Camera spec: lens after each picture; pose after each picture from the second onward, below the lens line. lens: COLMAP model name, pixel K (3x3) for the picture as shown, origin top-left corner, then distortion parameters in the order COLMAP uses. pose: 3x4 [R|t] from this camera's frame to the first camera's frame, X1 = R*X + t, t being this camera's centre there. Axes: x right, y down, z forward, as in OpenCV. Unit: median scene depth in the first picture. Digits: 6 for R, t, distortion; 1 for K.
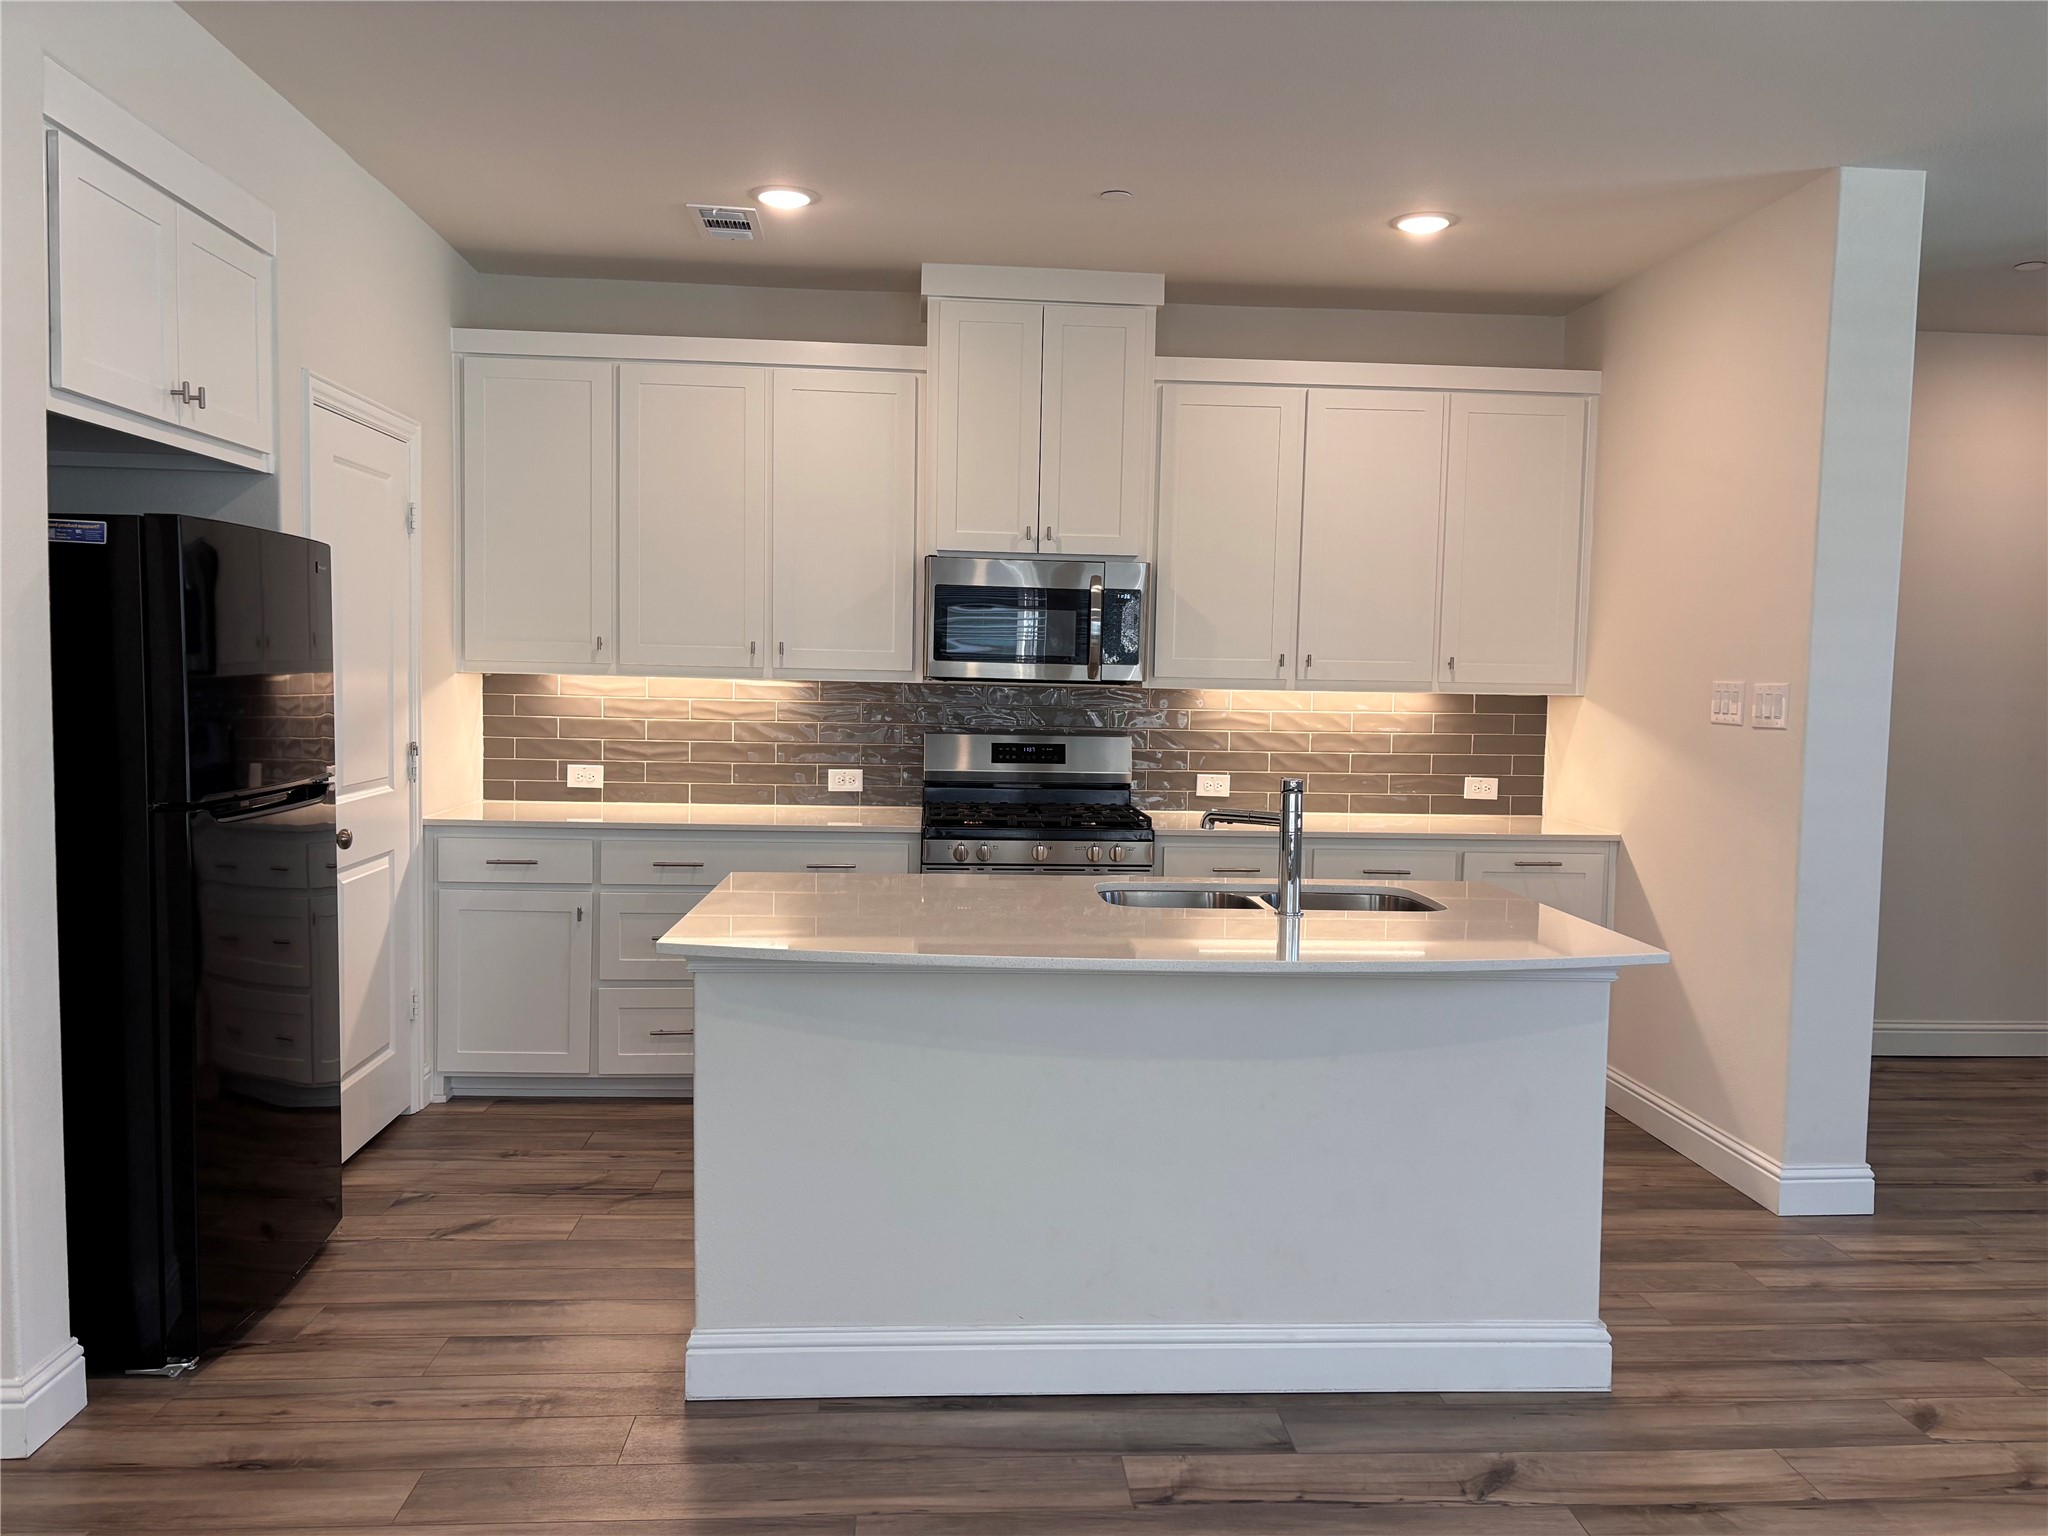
lens RADIAL K [[1543.1, 0, 1034.8], [0, 1543.1, 771.3], [0, 0, 1]] dist [0.063259, -0.063657]
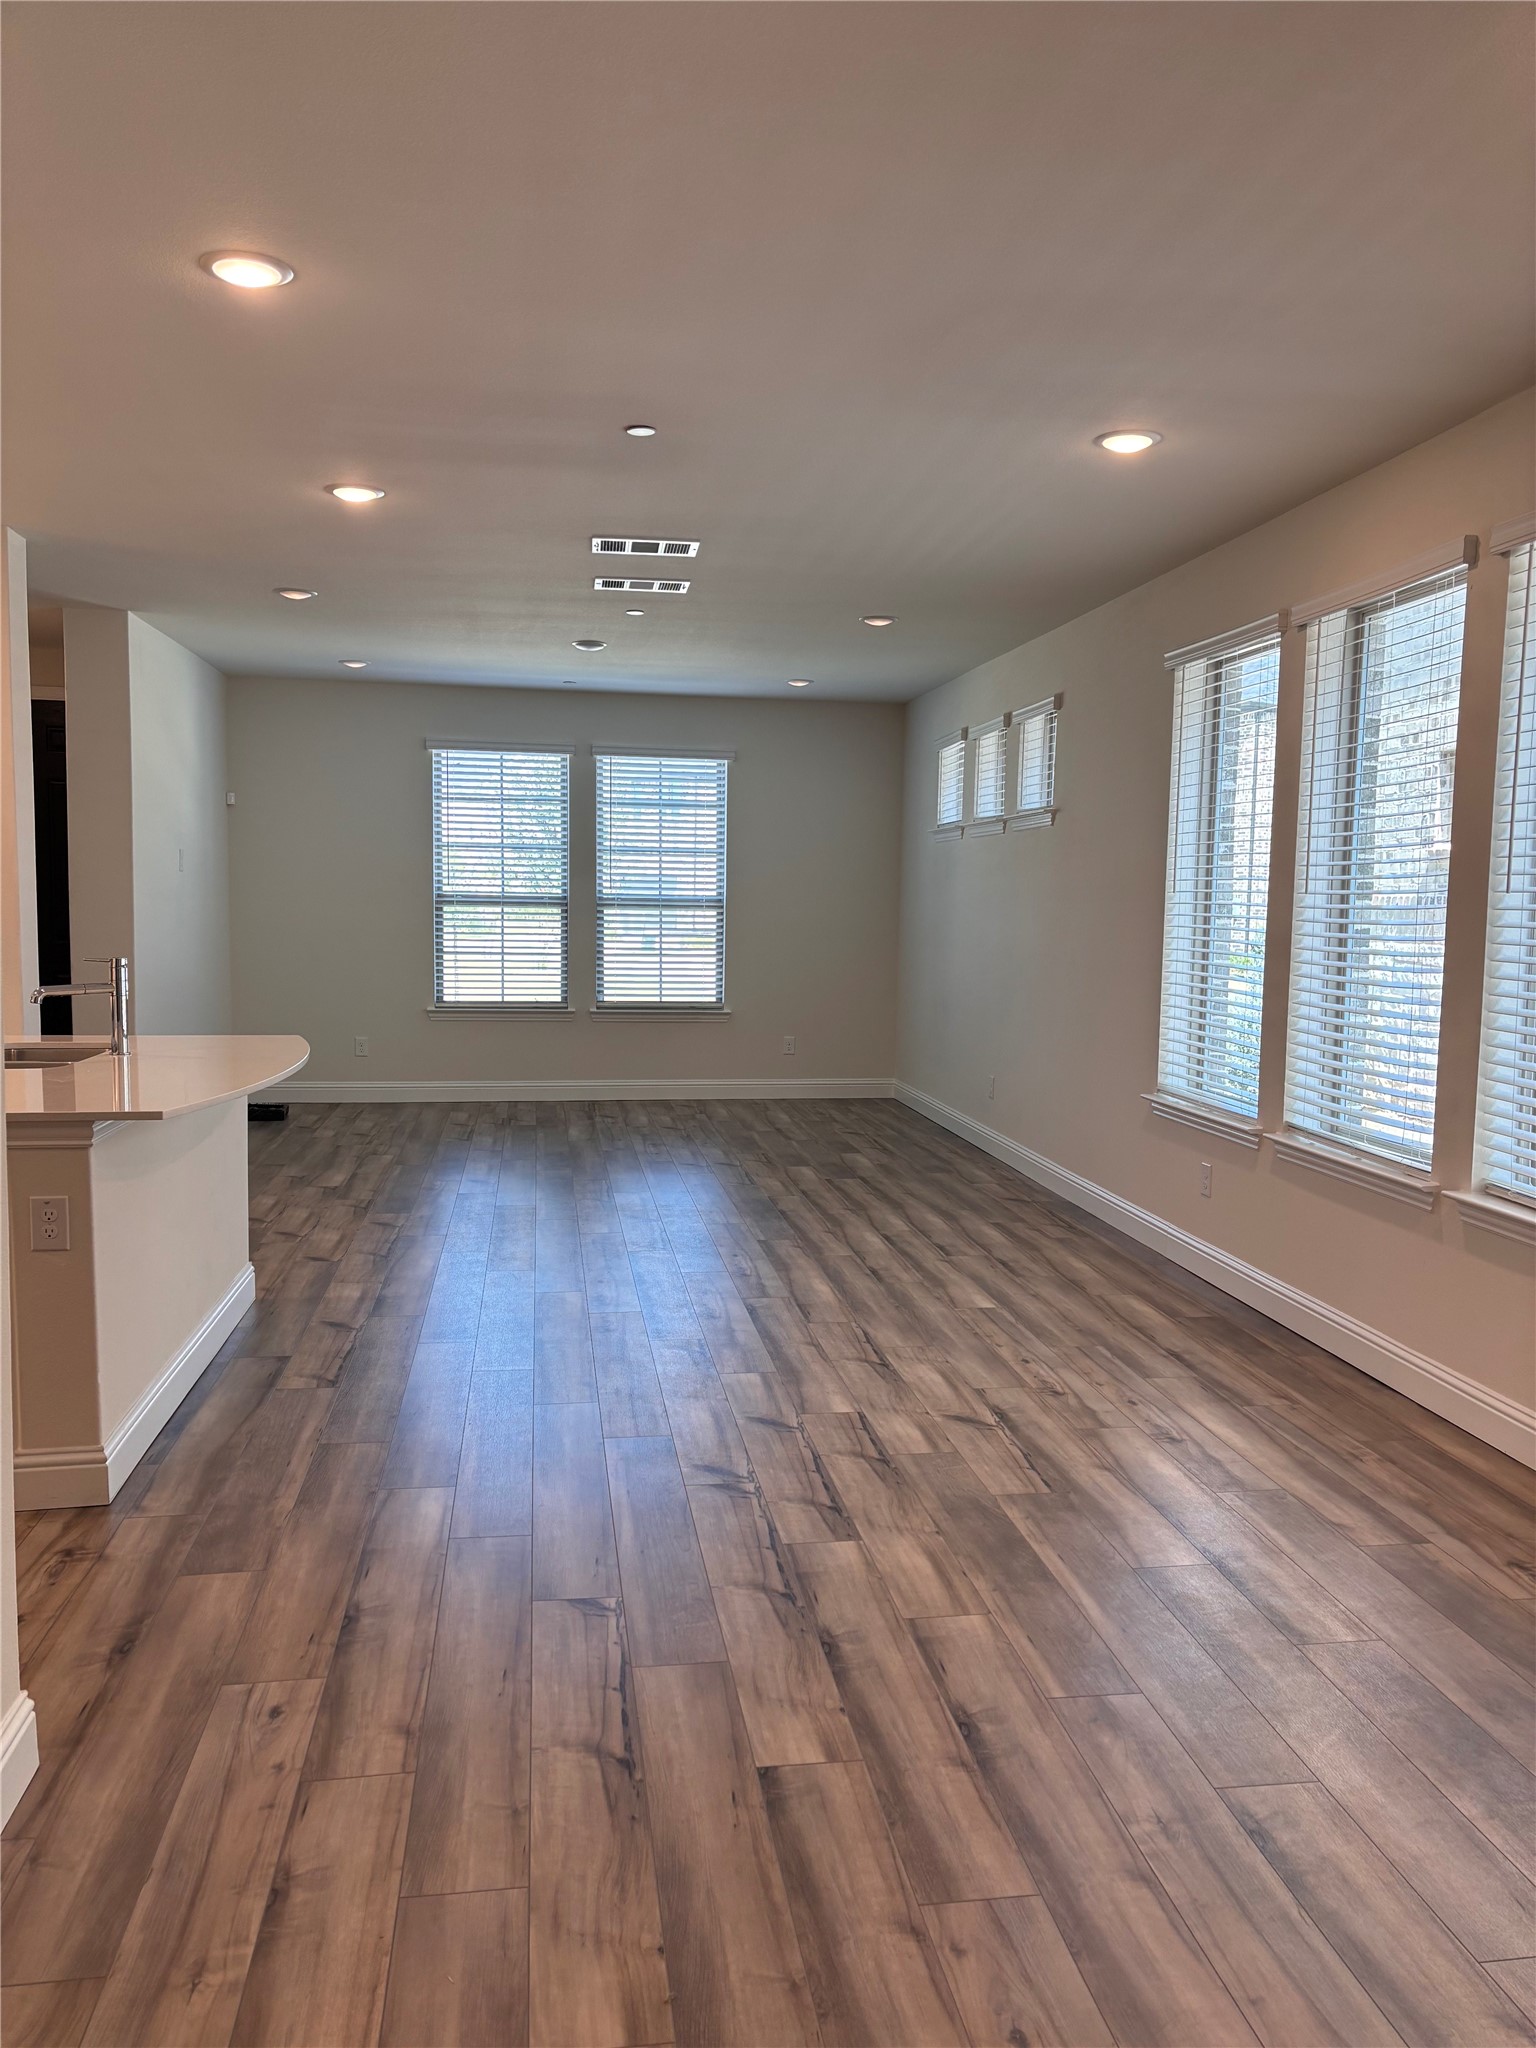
lens RADIAL K [[1543.1, 0, 794.2], [0, 1543.1, 1021.2], [0, 0, 1]] dist [0.063259, -0.063657]
pose [[-0.089199, -0.100421, 0.990939, -0.803645], [0.047331, 0.993353, 0.104926, -0.033451], [-0.994889, 0.056261, -0.083853, 0.322145]]
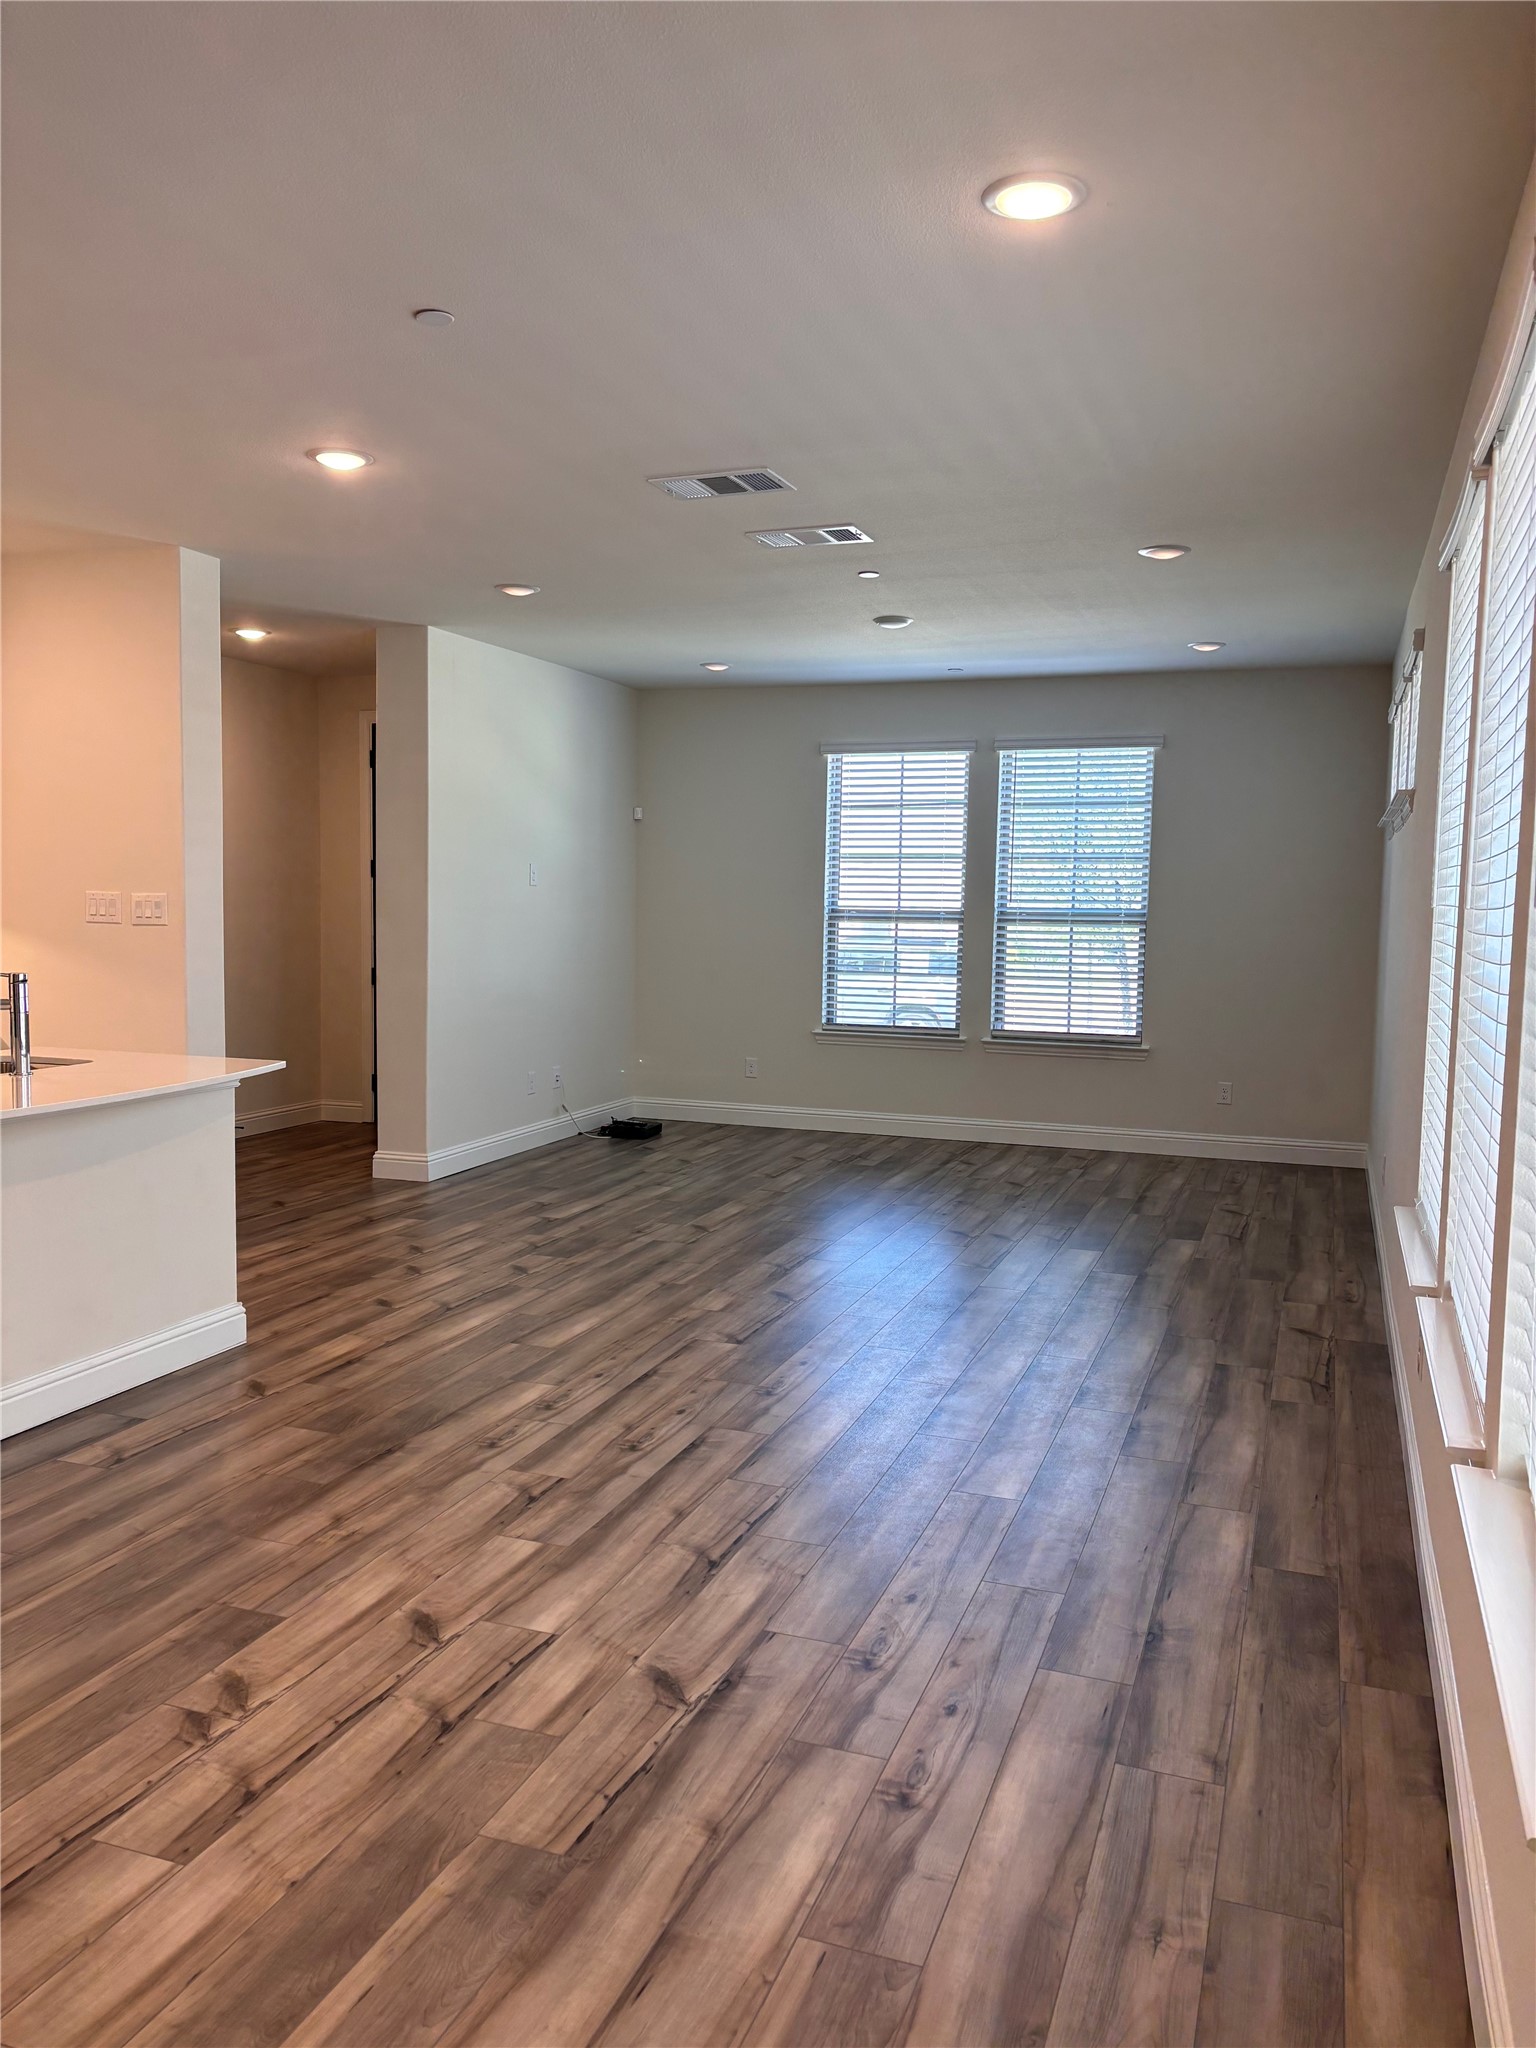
lens RADIAL K [[1543.1, 0, 780.9], [0, 1543.1, 1026.3], [0, 0, 1]] dist [0.063259, -0.063657]
pose [[0.401867, -0.088878, 0.911375, -0.497263], [0.052012, 0.995887, 0.074185, -0.008342], [-0.914220, 0.017590, 0.404837, -0.087596]]
